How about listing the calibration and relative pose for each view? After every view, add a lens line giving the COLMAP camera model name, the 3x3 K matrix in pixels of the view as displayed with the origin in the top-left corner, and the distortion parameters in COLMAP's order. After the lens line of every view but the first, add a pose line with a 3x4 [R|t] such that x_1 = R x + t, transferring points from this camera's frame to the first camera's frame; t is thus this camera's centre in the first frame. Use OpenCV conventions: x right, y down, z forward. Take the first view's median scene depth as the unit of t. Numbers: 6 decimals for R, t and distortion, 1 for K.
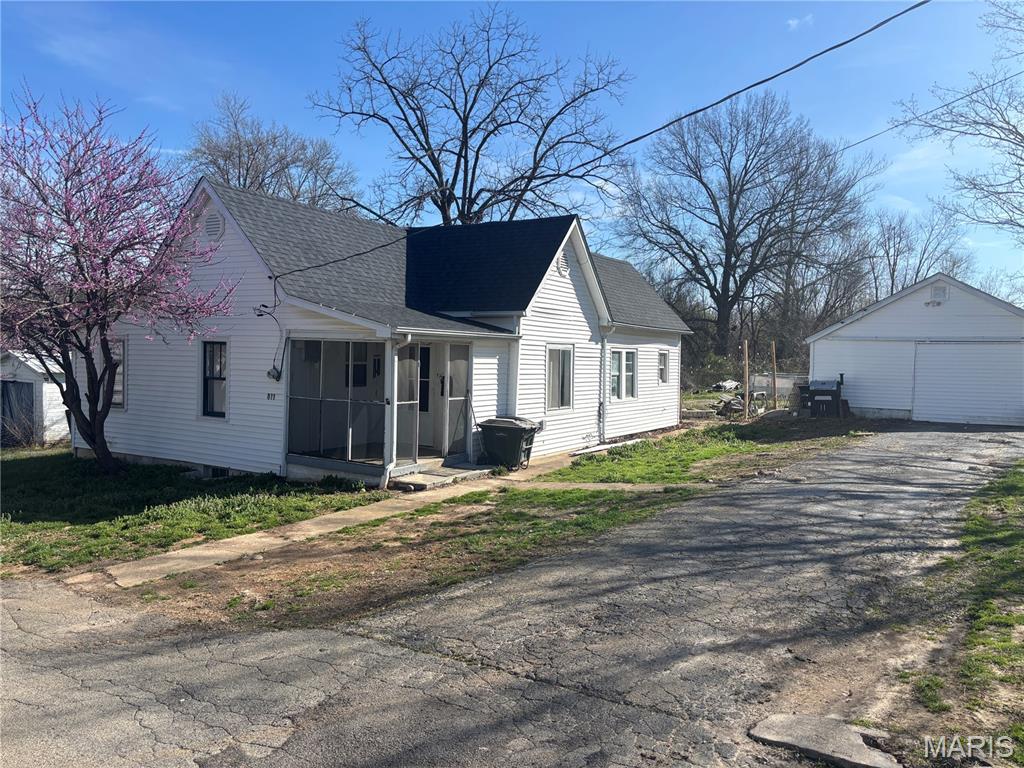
lens RADIAL K [[768.3, 0, 514.9], [0, 768.3, 373.7], [0, 0, 1]] dist [0.055167, -0.062469]
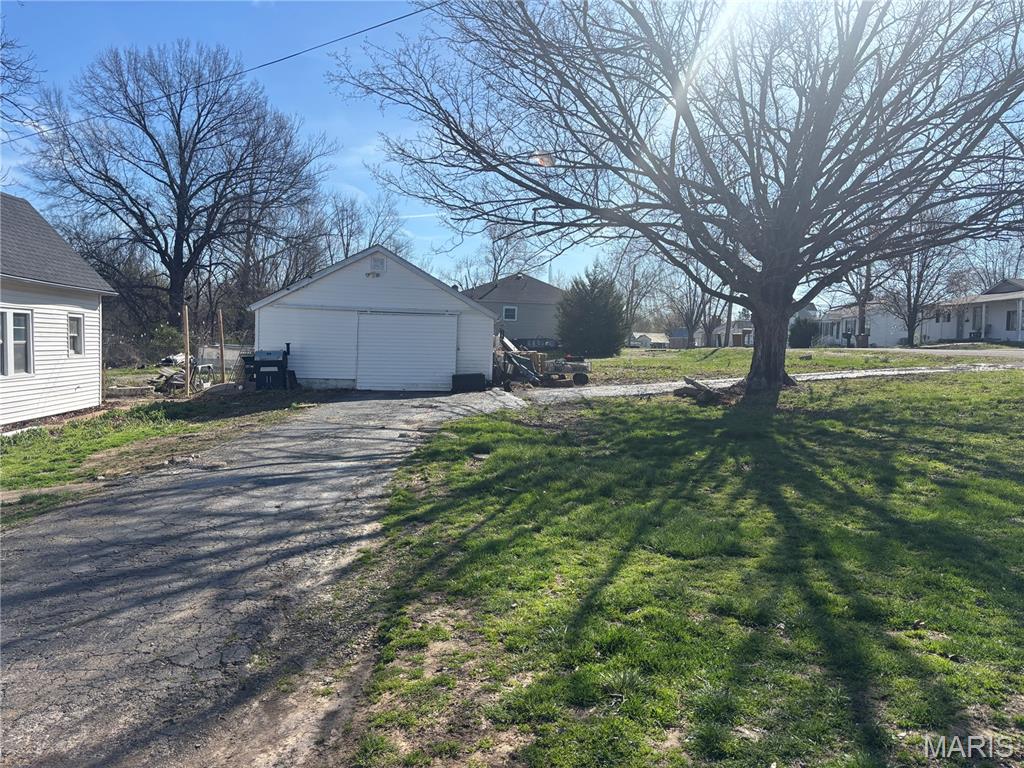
lens RADIAL K [[768.3, 0, 514.9], [0, 768.3, 373.7], [0, 0, 1]] dist [0.055167, -0.062469]
pose [[0.787778, -0.022190, 0.615560, 0.093793], [0.002195, 0.999446, 0.033219, 0.010623], [-0.615956, -0.024818, 0.787390, 0.133948]]
